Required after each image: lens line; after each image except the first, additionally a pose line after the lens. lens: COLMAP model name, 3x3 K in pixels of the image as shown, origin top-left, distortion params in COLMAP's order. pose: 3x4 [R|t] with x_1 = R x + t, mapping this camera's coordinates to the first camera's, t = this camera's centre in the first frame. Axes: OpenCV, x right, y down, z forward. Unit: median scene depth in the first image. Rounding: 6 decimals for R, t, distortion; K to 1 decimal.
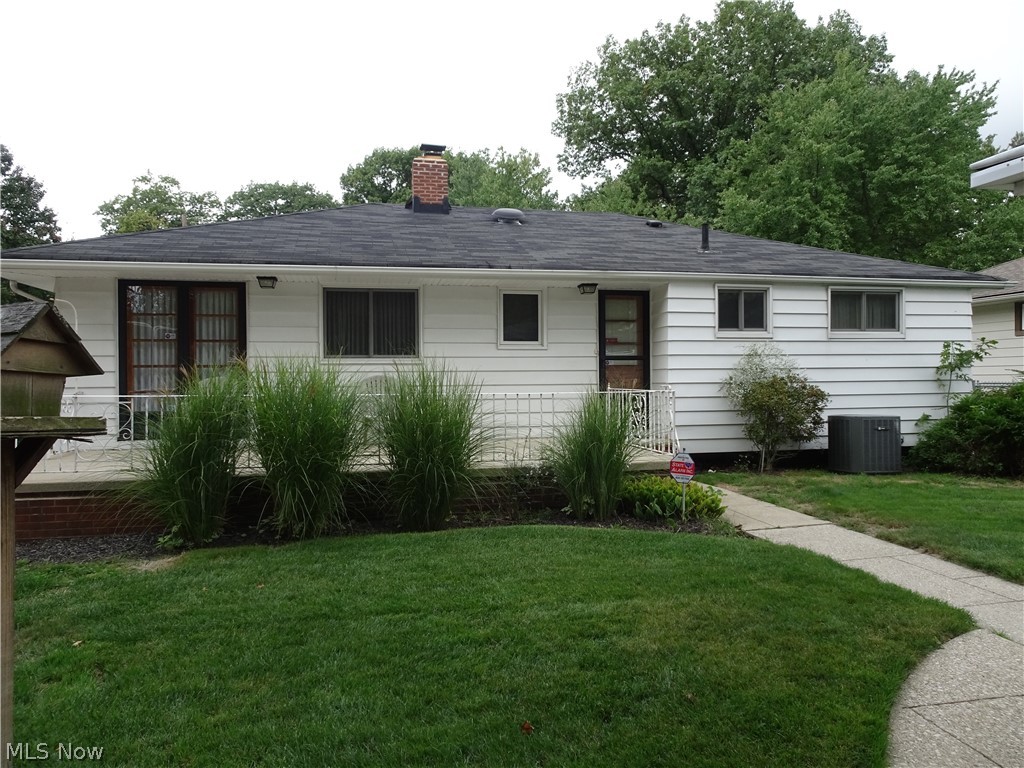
lens RADIAL K [[727.2, 0, 508.4], [0, 727.2, 380.6], [0, 0, 1]] dist [0.012224, 0.005800]
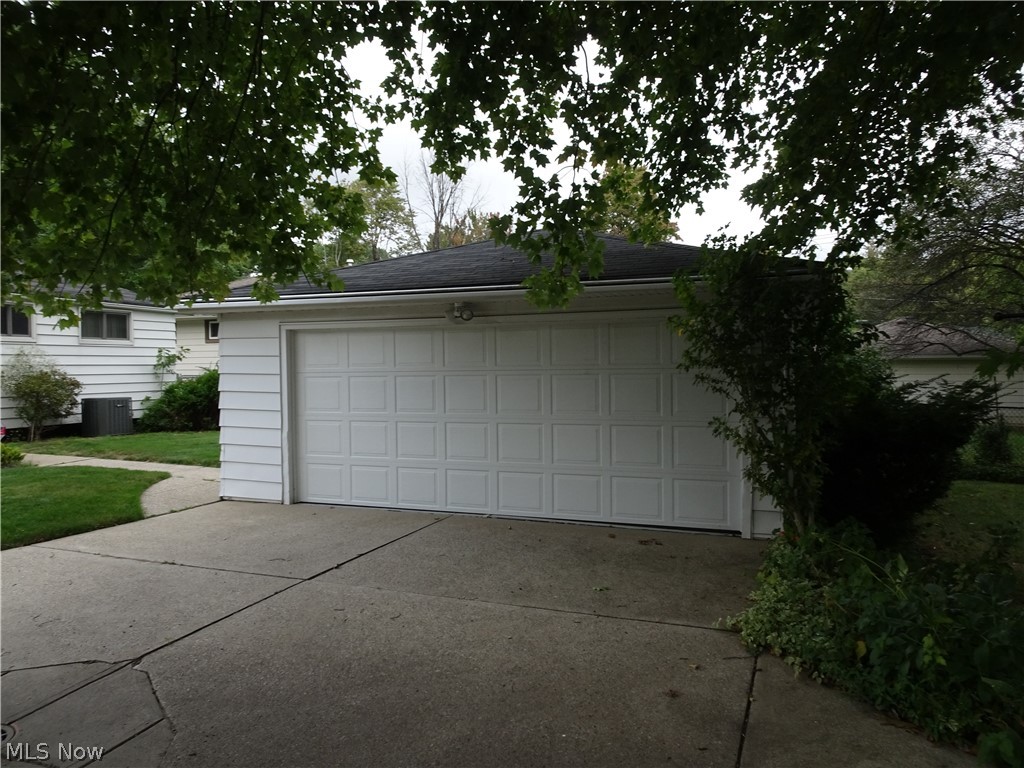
lens RADIAL K [[727.2, 0, 509.3], [0, 727.2, 380.8], [0, 0, 1]] dist [0.012224, 0.005800]
pose [[0.553289, -0.012398, 0.832897, -0.286286], [0.007830, 0.999922, 0.009682, 0.005964], [-0.832953, 0.001165, 0.553343, -0.483750]]
